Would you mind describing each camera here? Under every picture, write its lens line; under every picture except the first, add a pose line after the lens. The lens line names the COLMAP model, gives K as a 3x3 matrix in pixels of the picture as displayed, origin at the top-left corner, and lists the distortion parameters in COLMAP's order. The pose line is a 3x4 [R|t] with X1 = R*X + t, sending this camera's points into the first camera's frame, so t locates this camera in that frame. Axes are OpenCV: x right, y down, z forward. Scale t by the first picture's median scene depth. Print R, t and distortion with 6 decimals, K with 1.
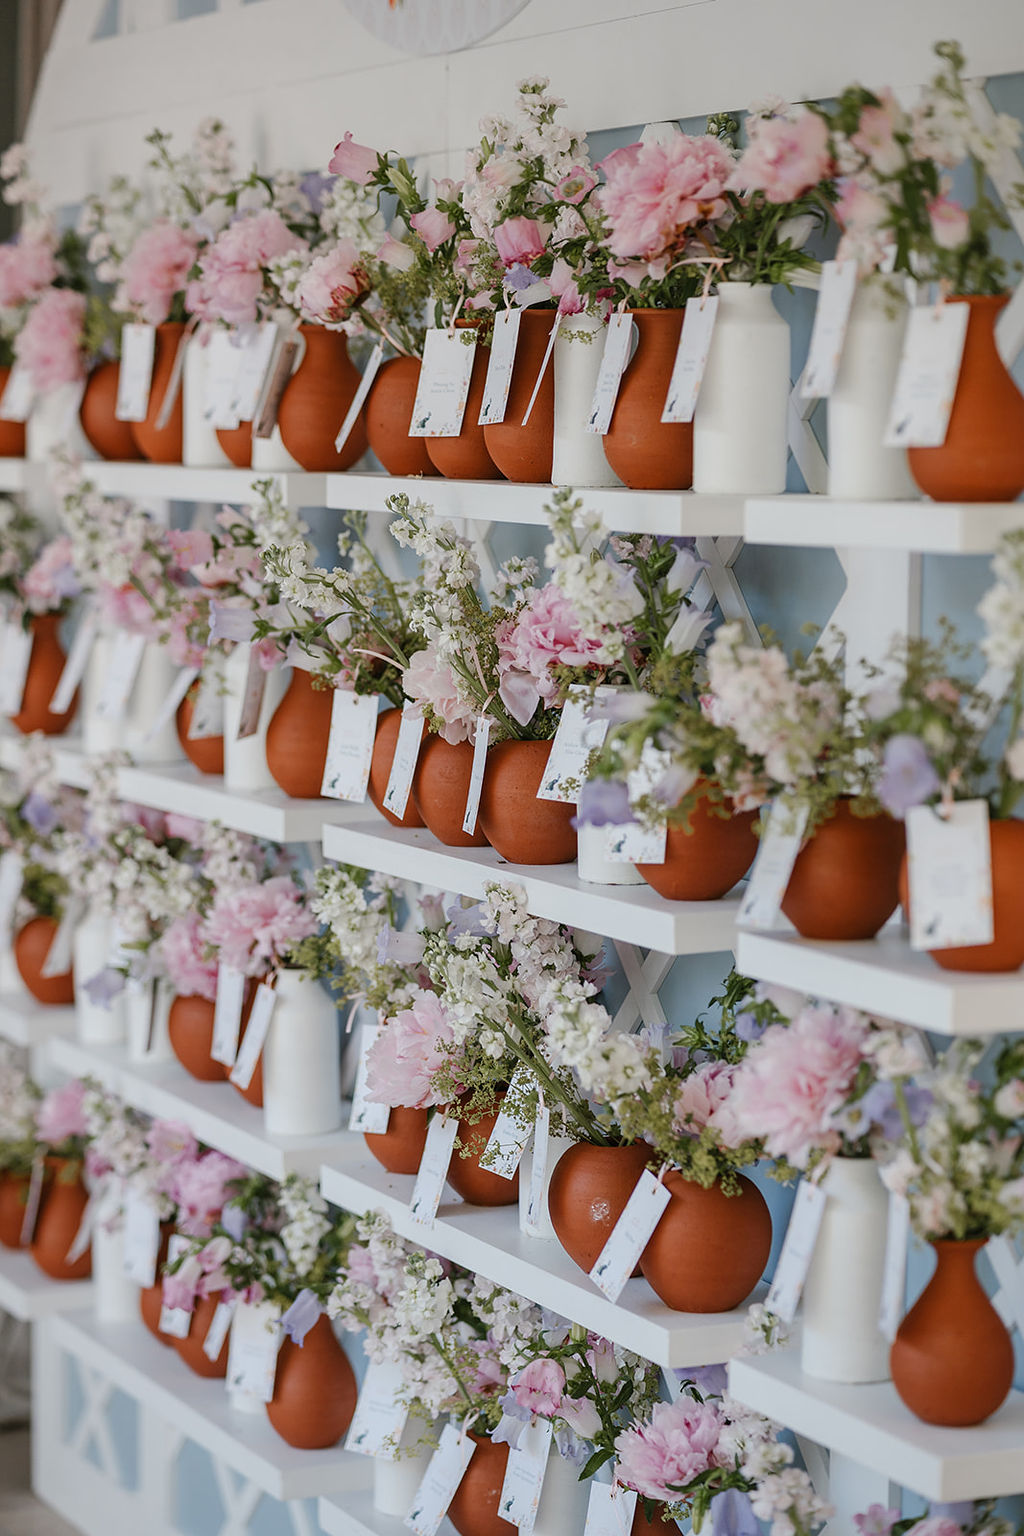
lens RADIAL K [[4300.1, 0, 512.0], [0, 4300.1, 768.0], [0, 0, 1]] dist [0.072552, 0.072911]
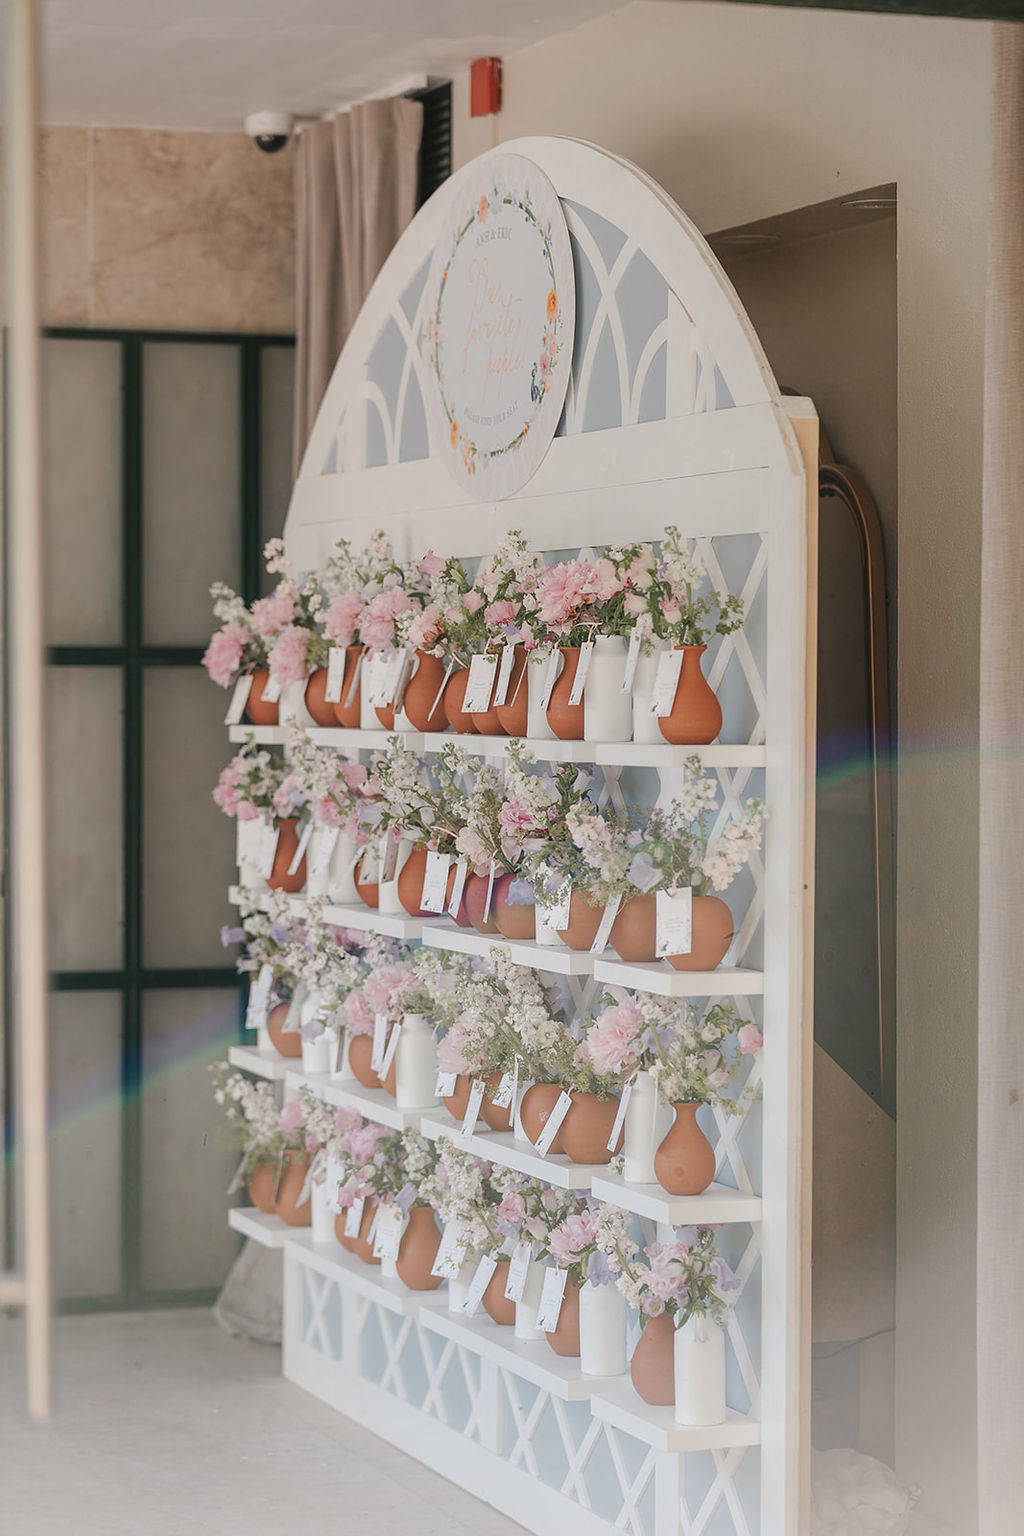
lens RADIAL K [[4300.1, 0, 512.0], [0, 4300.1, 768.0], [0, 0, 1]] dist [0.072552, 0.072911]
pose [[0.996312, 0.002021, -0.085782, 0.145854], [-0.007491, 0.997954, -0.063491, 0.060002], [0.085478, 0.063900, 0.994289, -0.782418]]
